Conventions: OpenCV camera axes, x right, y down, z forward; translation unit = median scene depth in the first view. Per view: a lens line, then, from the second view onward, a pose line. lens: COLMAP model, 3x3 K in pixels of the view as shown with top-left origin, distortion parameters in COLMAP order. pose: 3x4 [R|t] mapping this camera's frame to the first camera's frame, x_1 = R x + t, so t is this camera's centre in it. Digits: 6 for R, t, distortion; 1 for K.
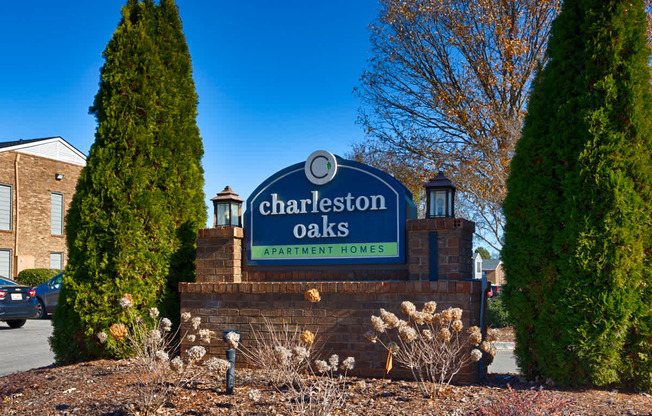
lens RADIAL K [[1247.2, 0, 325.9], [0, 1247.2, 208.2], [0, 0, 1]] dist [-0.314923, 0.000000]
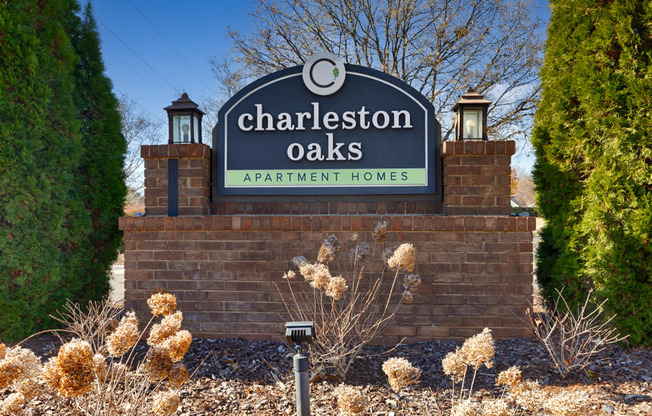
lens RADIAL K [[1247.2, 0, 326.0], [0, 1247.2, 207.8], [0, 0, 1]] dist [-0.314923, 0.000000]
pose [[0.908018, 0.005151, 0.418899, -0.338533], [-0.026360, 0.998646, 0.044858, 0.017747], [-0.418101, -0.051774, 0.906924, 0.270084]]
